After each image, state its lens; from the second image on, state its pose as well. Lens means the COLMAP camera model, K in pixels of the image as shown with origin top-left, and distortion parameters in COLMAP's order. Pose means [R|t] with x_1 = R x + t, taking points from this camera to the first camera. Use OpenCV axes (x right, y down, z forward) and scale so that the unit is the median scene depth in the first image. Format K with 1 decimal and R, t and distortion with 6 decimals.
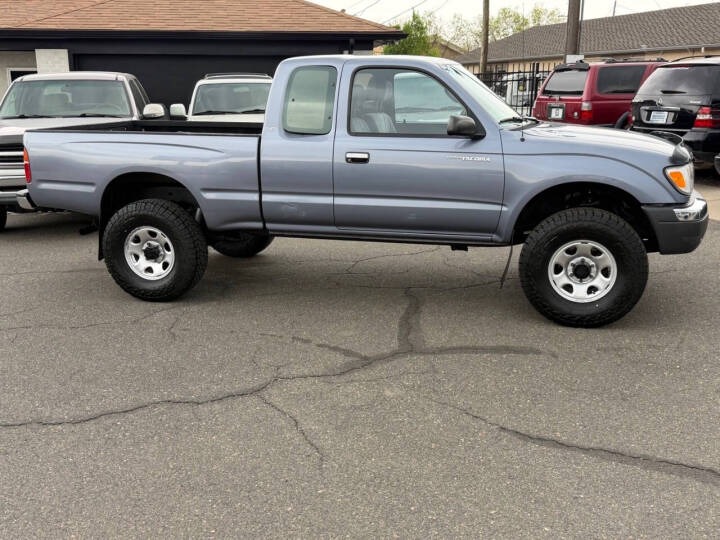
lens RADIAL K [[713.0, 0, 360.0], [0, 713.0, 270.0], [0, 0, 1]] dist [0.171794, -0.354102]
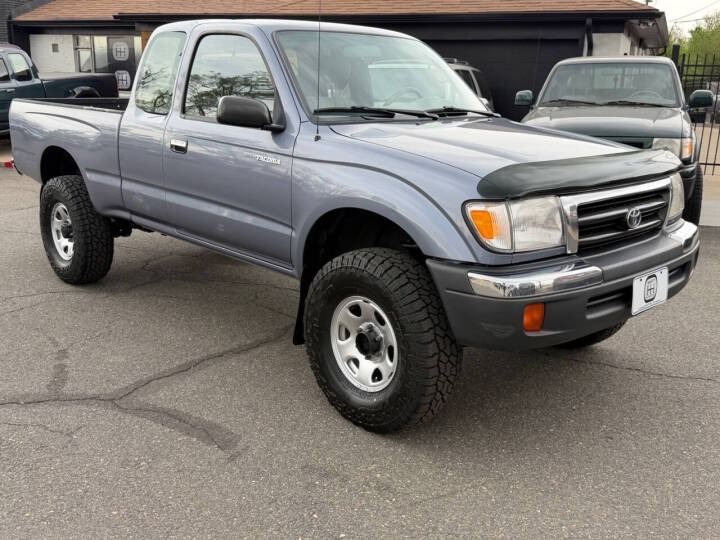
lens RADIAL K [[713.0, 0, 360.0], [0, 713.0, 270.0], [0, 0, 1]] dist [0.171794, -0.354102]
pose [[0.851474, 0.161411, -0.498937, 0.576619], [-0.158370, 0.986175, 0.048766, -0.089403], [0.499911, 0.037493, 0.865265, 0.400484]]
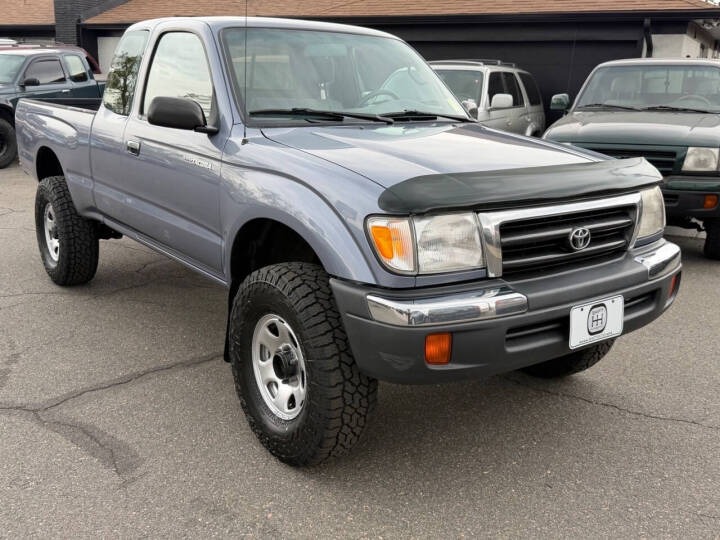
lens RADIAL K [[713.0, 0, 360.0], [0, 713.0, 270.0], [0, 0, 1]] dist [0.171794, -0.354102]
pose [[0.786691, 0.186719, -0.588433, 0.650526], [-0.185517, 0.980610, 0.063139, -0.119220], [0.588812, 0.059493, 0.806077, 0.512660]]
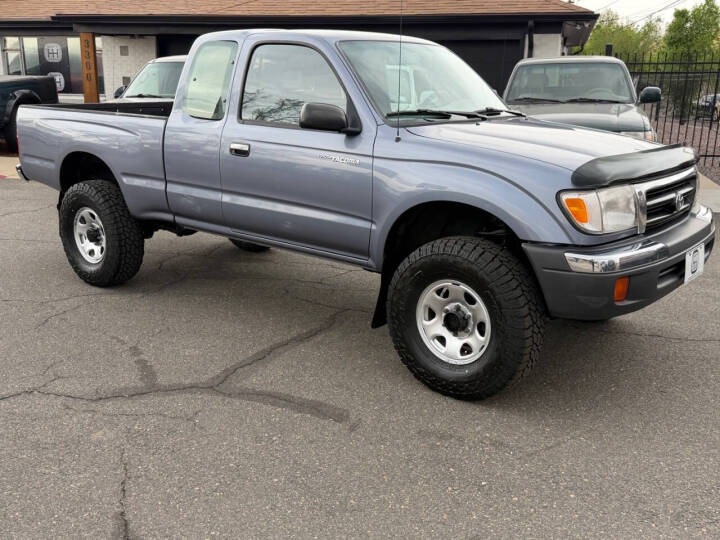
lens RADIAL K [[713.0, 0, 360.0], [0, 713.0, 270.0], [0, 0, 1]] dist [0.171794, -0.354102]
pose [[0.911776, 0.125551, -0.391026, 0.465757], [-0.121258, 0.991977, 0.035761, -0.061208], [0.392378, 0.014809, 0.919685, 0.267912]]
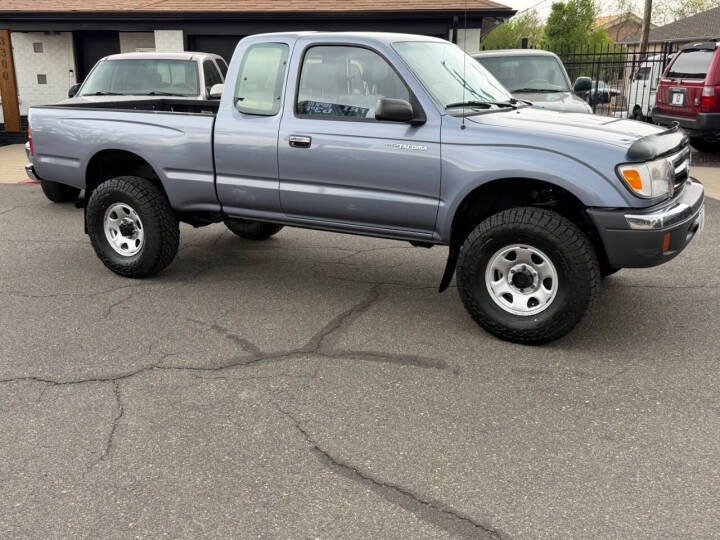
lens RADIAL K [[713.0, 0, 360.0], [0, 713.0, 270.0], [0, 0, 1]] dist [0.171794, -0.354102]
pose [[0.968265, 0.073138, -0.238983, 0.302911], [-0.067594, 0.997221, 0.031322, -0.022753], [0.240610, -0.014174, 0.970518, 0.098987]]
